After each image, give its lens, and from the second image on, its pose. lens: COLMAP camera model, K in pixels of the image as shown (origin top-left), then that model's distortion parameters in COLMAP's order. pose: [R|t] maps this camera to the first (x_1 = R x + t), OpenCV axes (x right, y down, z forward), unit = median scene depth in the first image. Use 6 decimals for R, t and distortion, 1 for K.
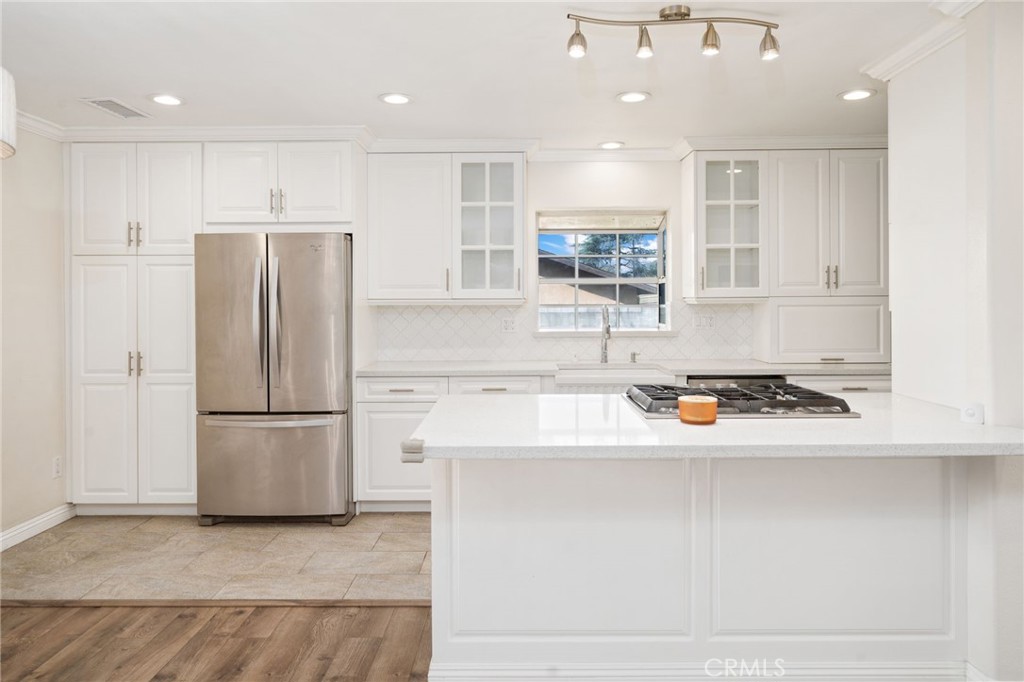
lens RADIAL K [[670.4, 0, 511.2], [0, 670.4, 306.8], [0, 0, 1]] dist [0.000768, -0.000299]
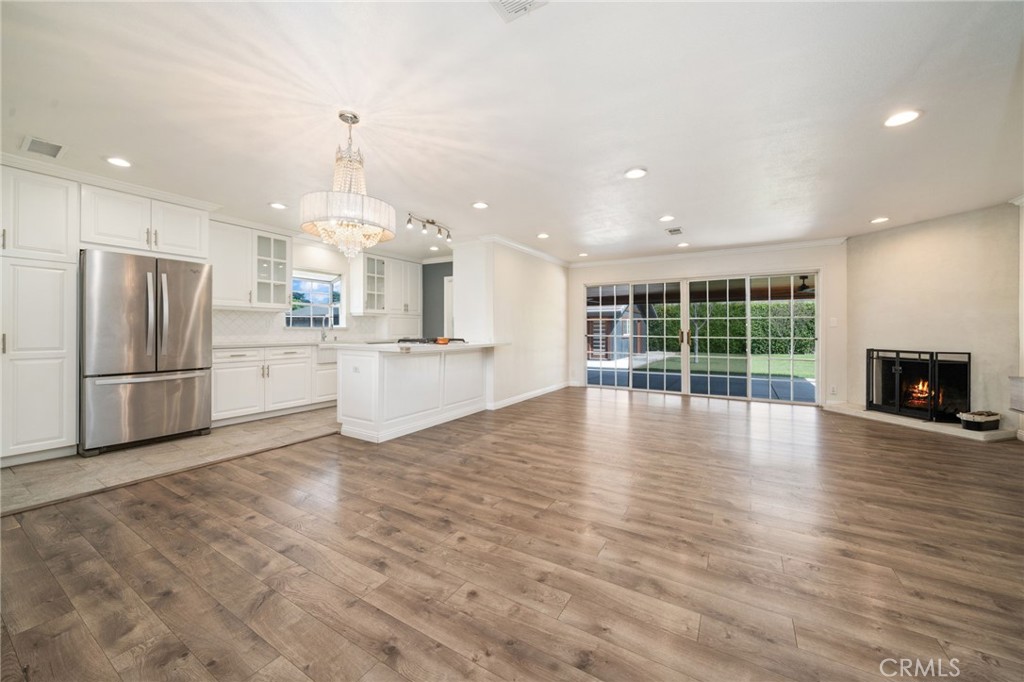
lens RADIAL K [[378.4, 0, 510.4], [0, 378.4, 332.9], [0, 0, 1]] dist [-0.000466, -0.000132]
pose [[0.508129, 0.002534, 0.861277, -0.673865], [-0.000598, 0.999996, -0.002589, 0.065659], [-0.861281, 0.000801, 0.508129, -0.159628]]
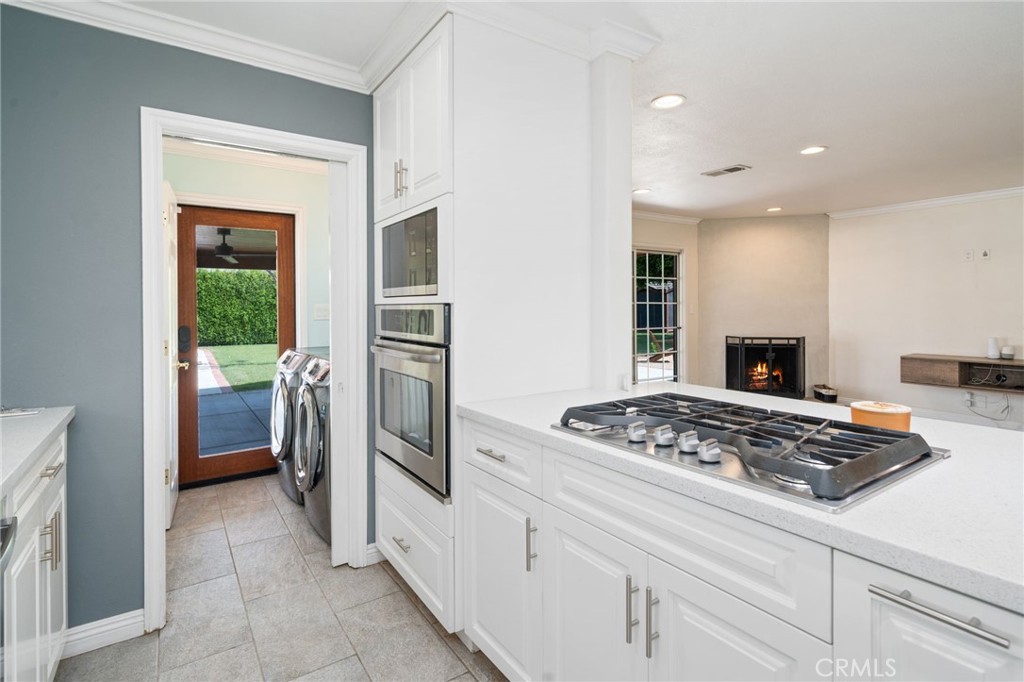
lens RADIAL K [[504.0, 0, 509.4], [0, 504.0, 308.9], [0, 0, 1]] dist [0.004777, -0.000633]
pose [[-0.571575, 0.007236, 0.820518, 0.024700], [0.017138, 0.999848, 0.003121, 0.010102], [-0.820371, 0.015846, -0.571613, 0.924438]]
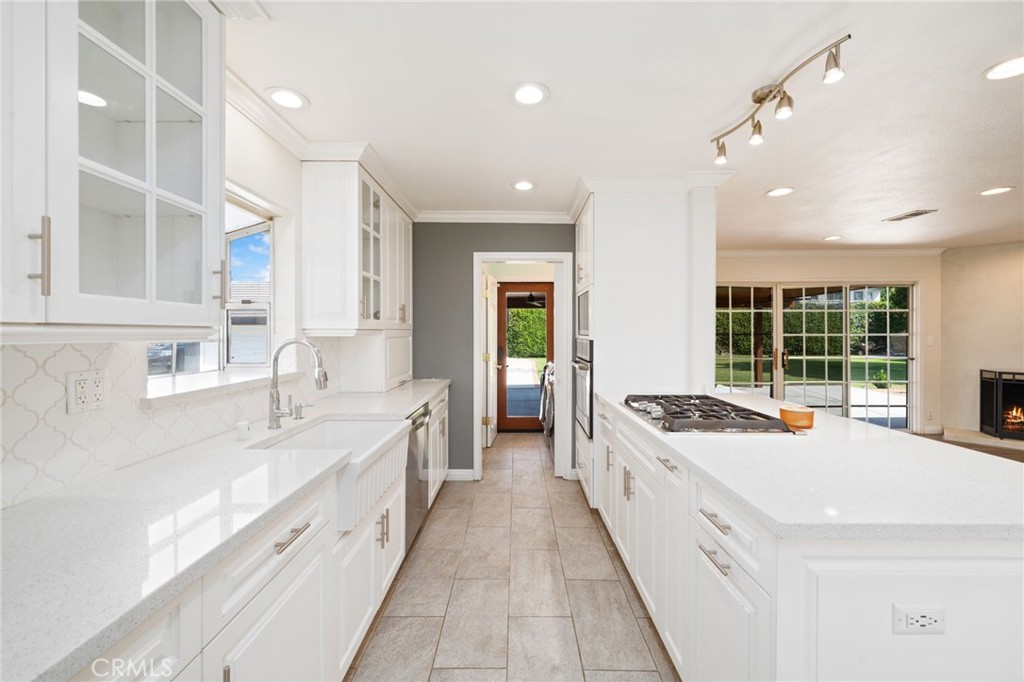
lens RADIAL K [[416.7, 0, 512.4], [0, 416.7, 334.6], [0, 0, 1]] dist [0.000687, 0.000273]
pose [[-0.006154, -0.001119, 0.999980, -0.293317], [0.008927, 0.999959, 0.001174, -0.006051], [-0.999941, 0.008935, -0.006143, 0.857105]]
